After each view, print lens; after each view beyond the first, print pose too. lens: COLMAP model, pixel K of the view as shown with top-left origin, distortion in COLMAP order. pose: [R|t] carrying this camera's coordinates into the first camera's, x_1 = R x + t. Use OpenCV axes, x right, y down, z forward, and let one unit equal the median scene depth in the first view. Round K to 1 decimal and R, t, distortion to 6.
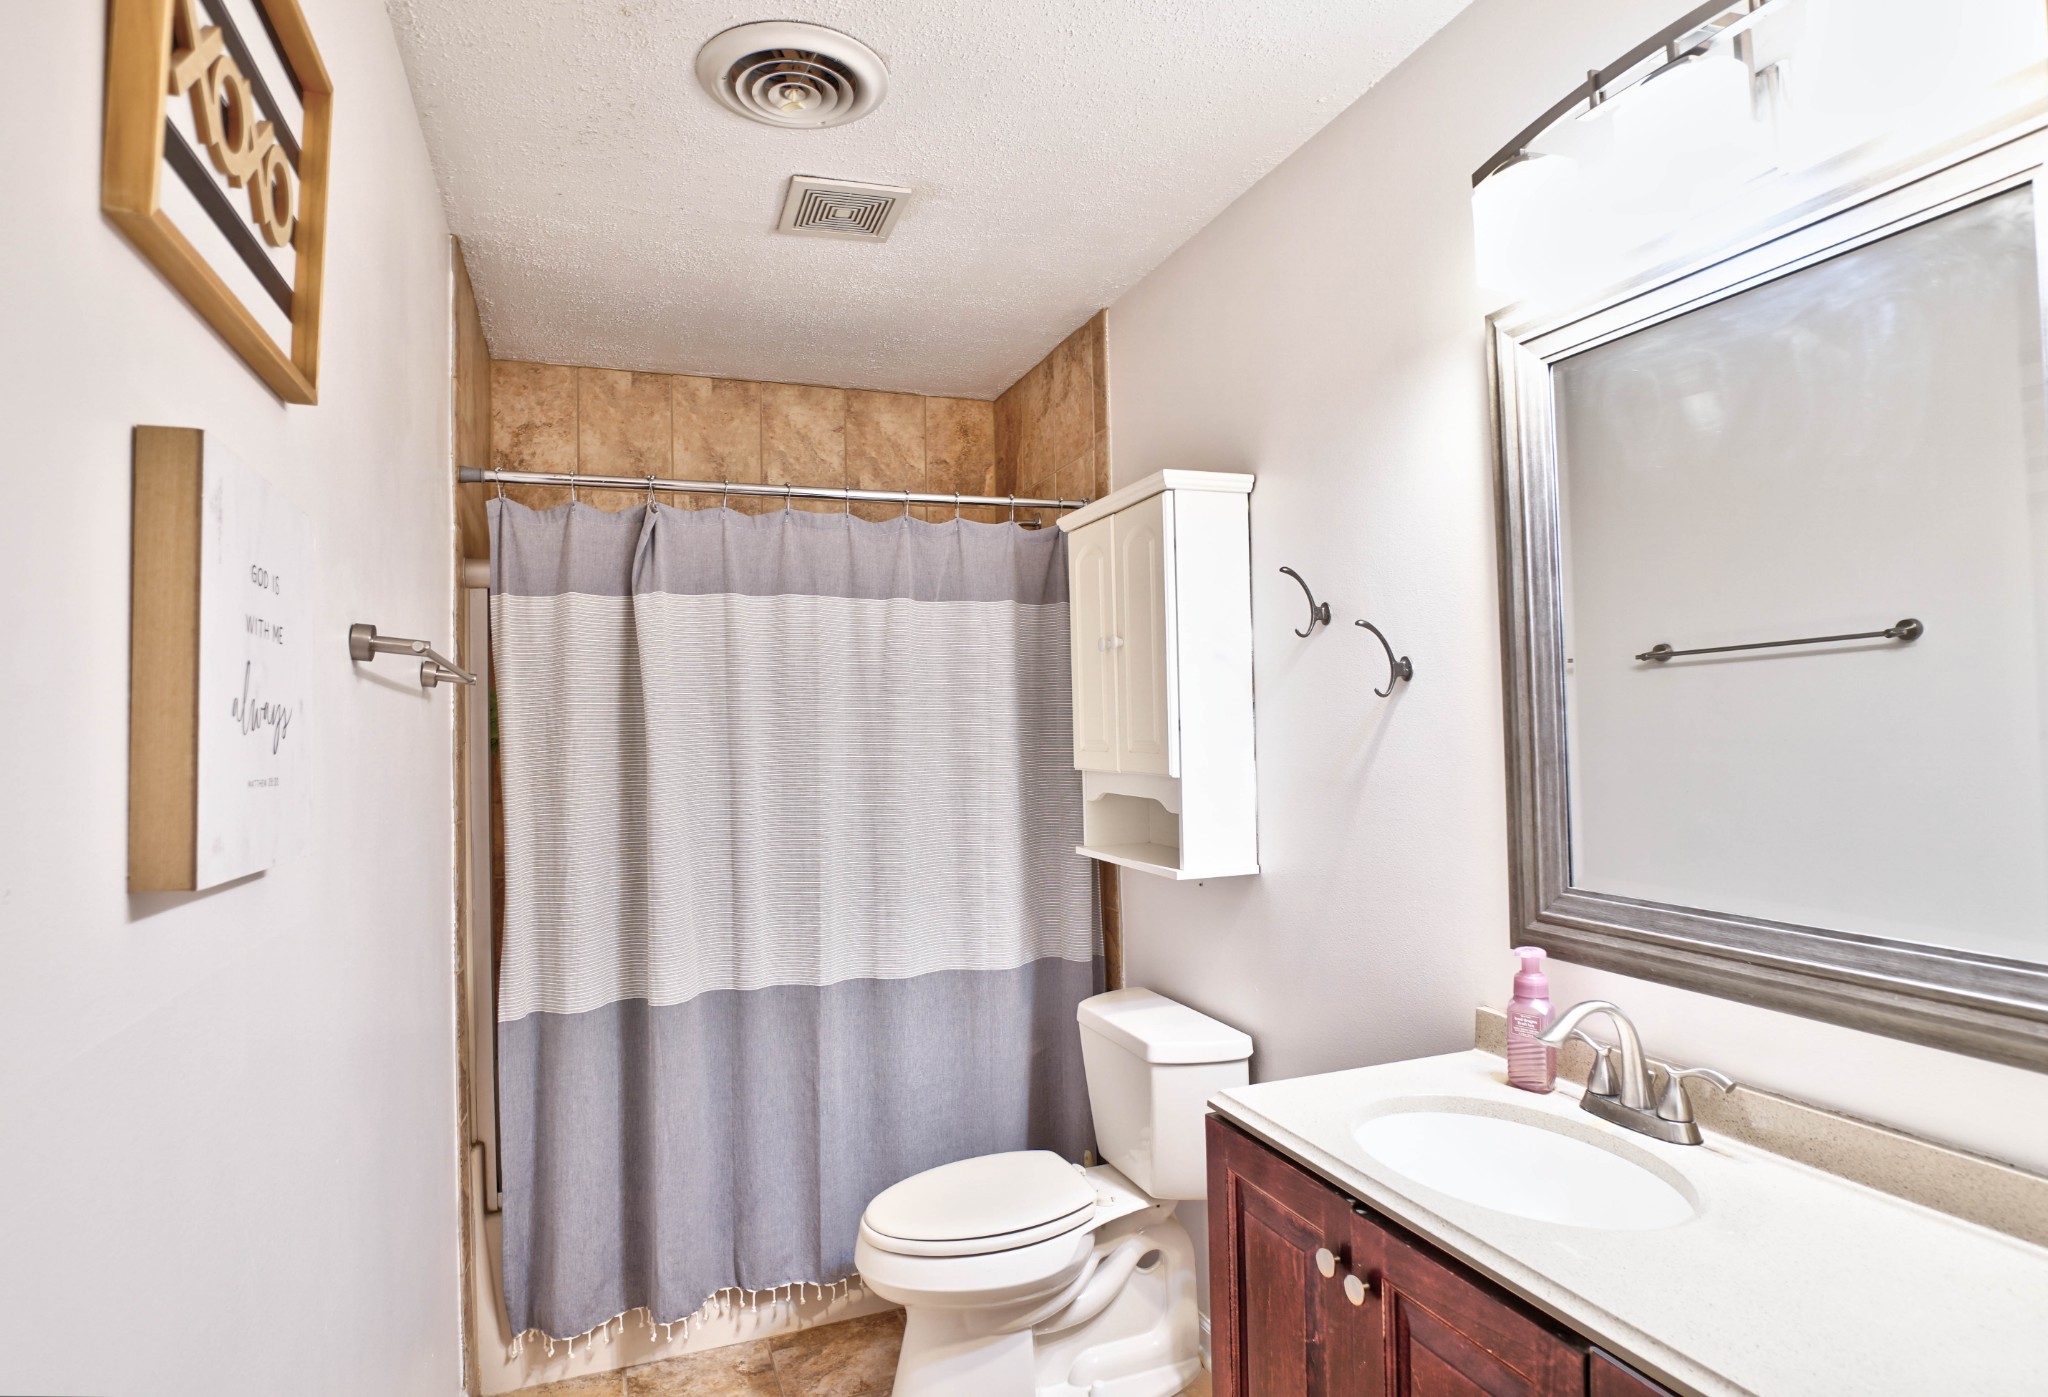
lens RADIAL K [[1133.3, 0, 1024.0], [0, 1133.3, 698.5], [0, 0, 1]] dist [-0.028135, -0.000312]
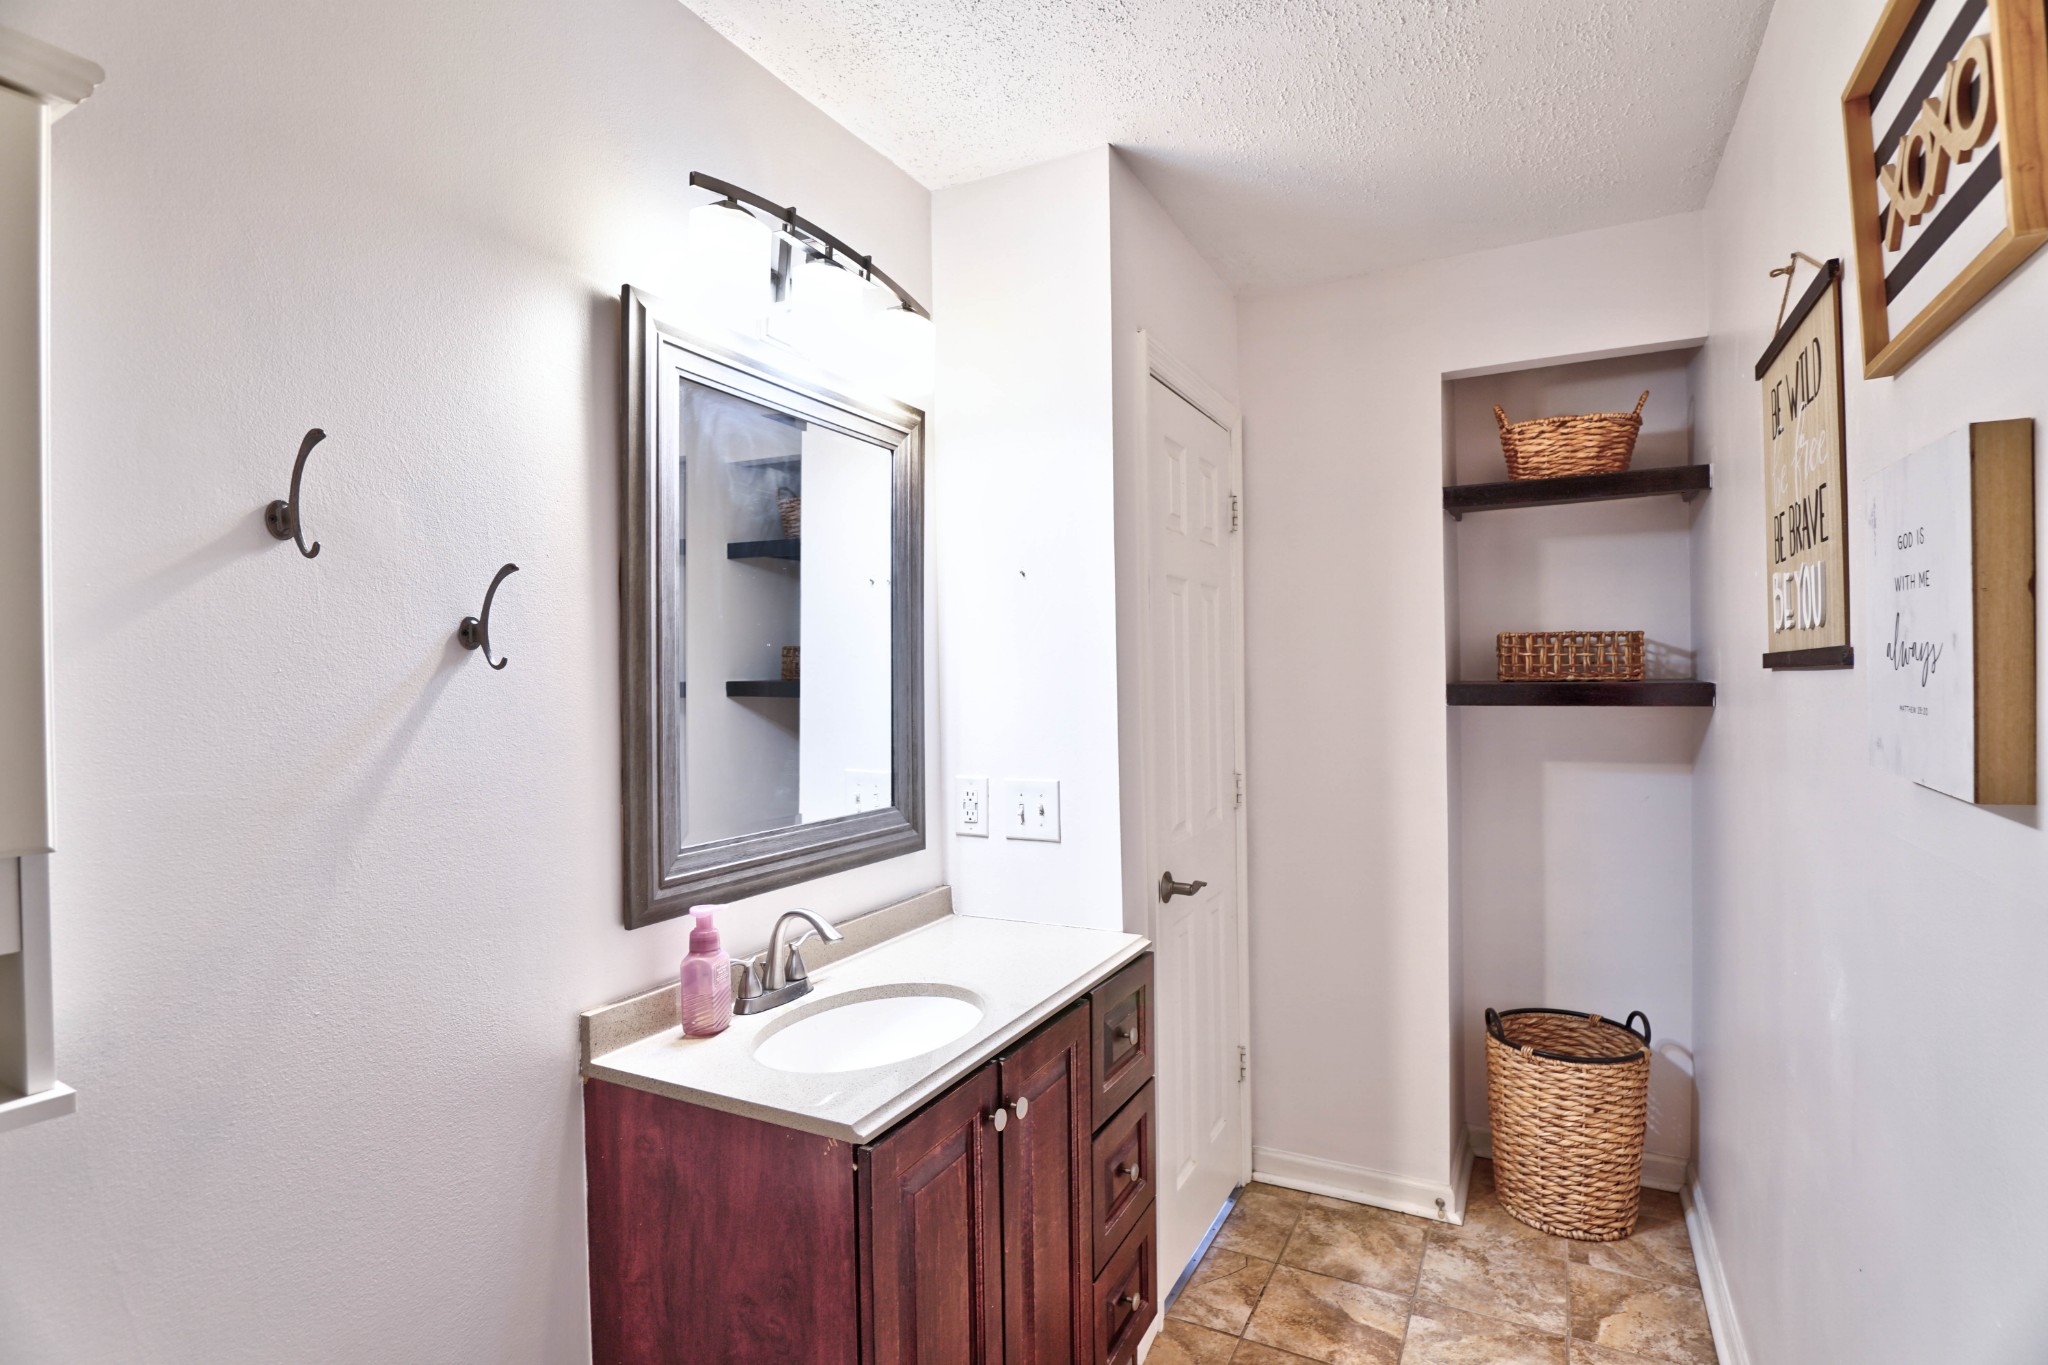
lens RADIAL K [[1006.4, 0, 1017.7], [0, 1006.4, 691.1], [0, 0, 1]] dist [-0.024022, -0.000467]
pose [[-0.660930, 0.025620, 0.750010, -0.546933], [0.012895, 0.999657, -0.022785, 0.043902], [-0.750336, -0.005388, -0.661034, 1.580551]]
